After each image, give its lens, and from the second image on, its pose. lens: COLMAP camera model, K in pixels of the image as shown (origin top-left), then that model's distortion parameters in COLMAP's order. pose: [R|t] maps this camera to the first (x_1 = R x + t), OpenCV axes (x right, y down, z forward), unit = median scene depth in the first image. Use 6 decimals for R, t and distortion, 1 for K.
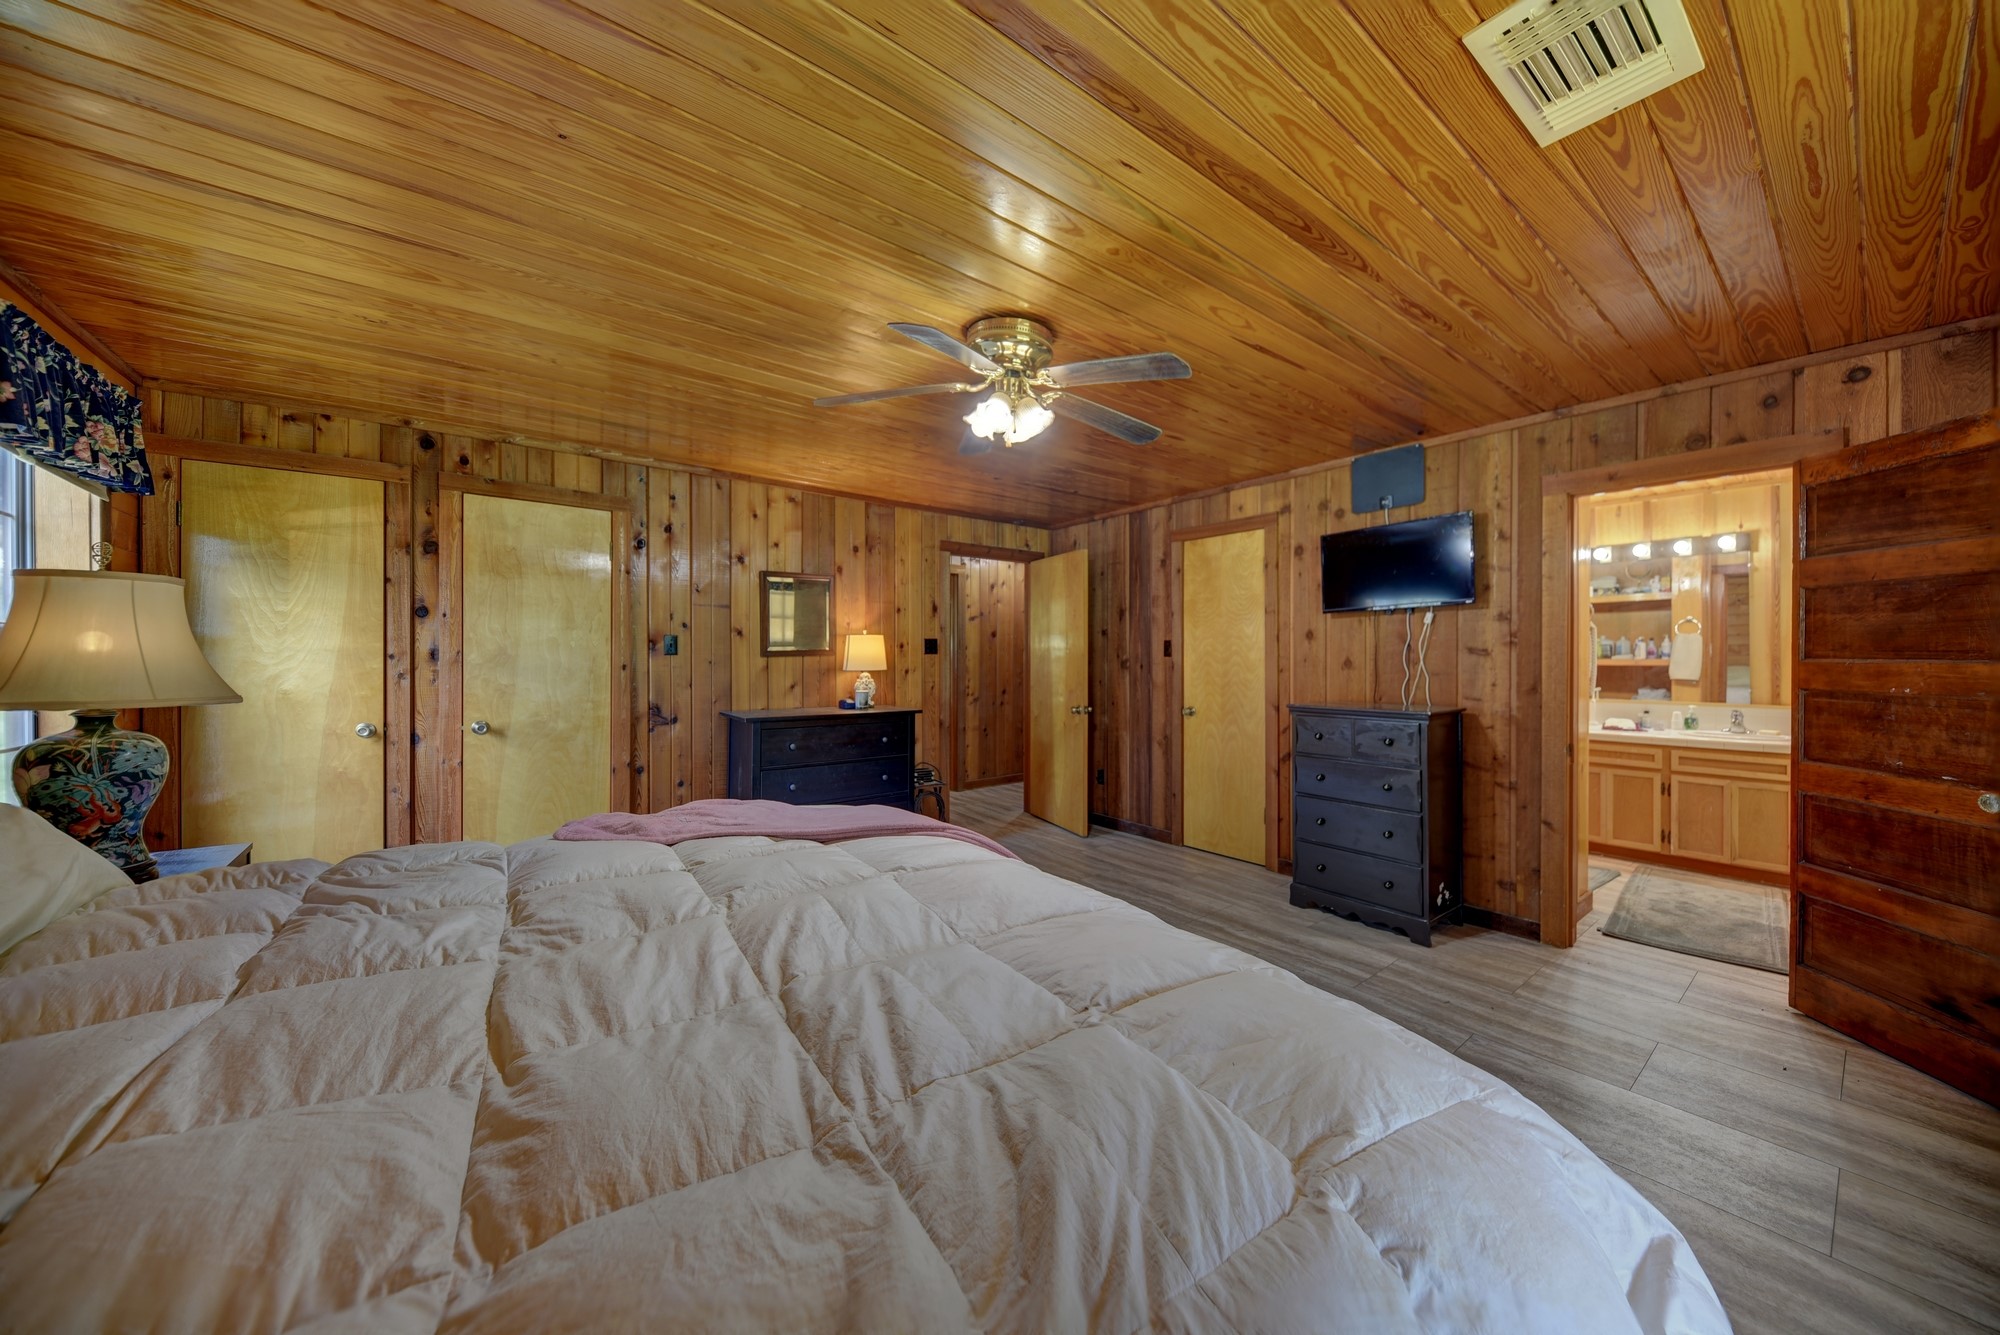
lens RADIAL K [[690.8, 0, 1001.7], [0, 690.8, 663.6], [0, 0, 1]] dist [0.001184, 0.000014]
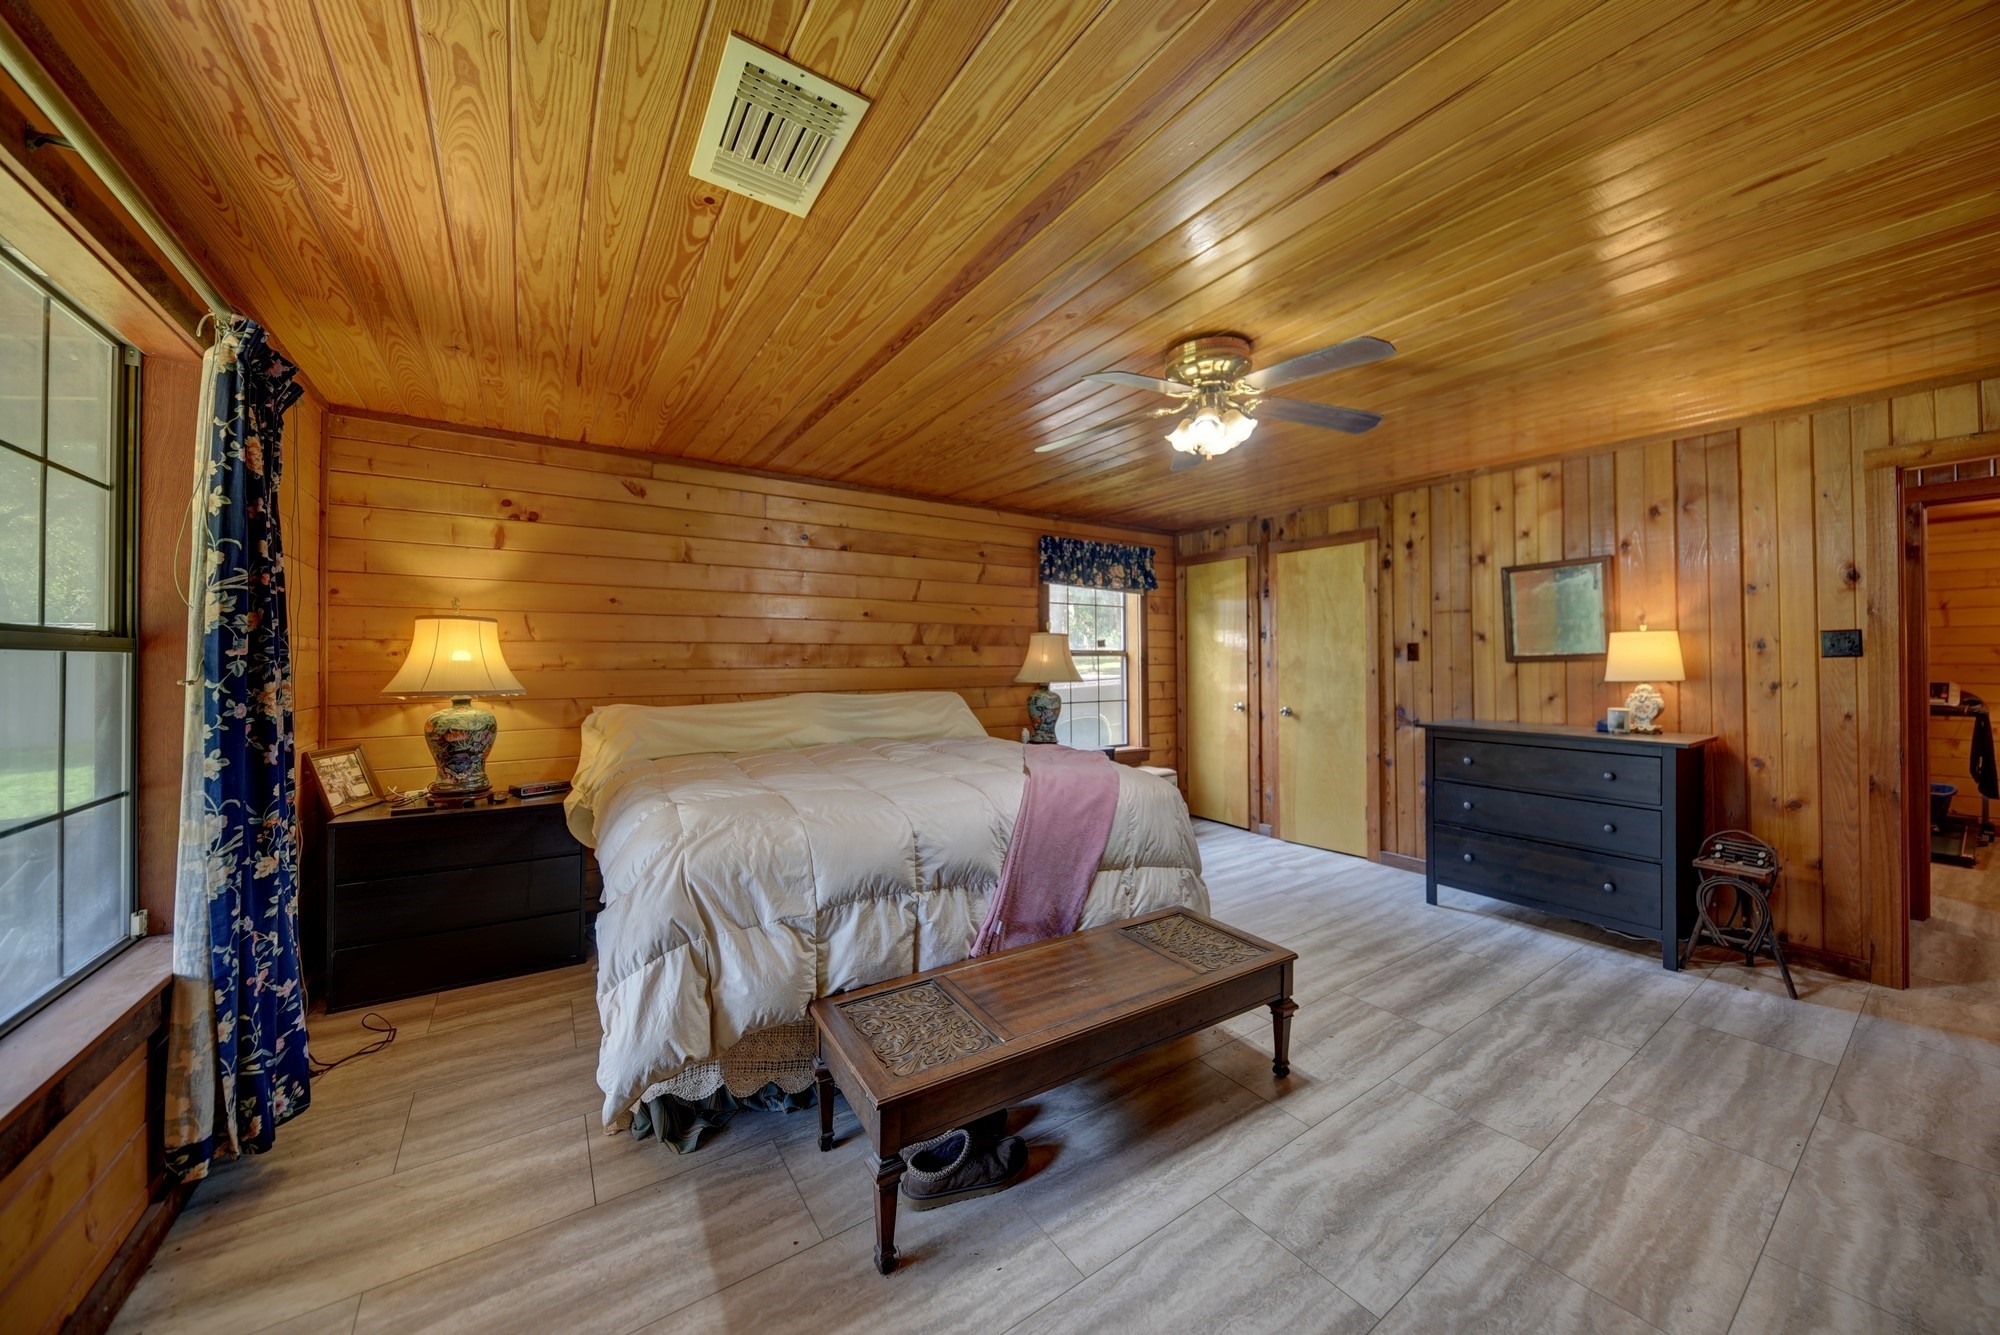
lens RADIAL K [[690.8, 0, 1002.2], [0, 690.8, 658.1], [0, 0, 1]] dist [0.001184, 0.000014]
pose [[-0.075546, -0.005193, -0.997129, 0.640105], [-0.003331, 0.999982, -0.004956, -0.009635], [0.997137, 0.002947, -0.075562, 0.440940]]
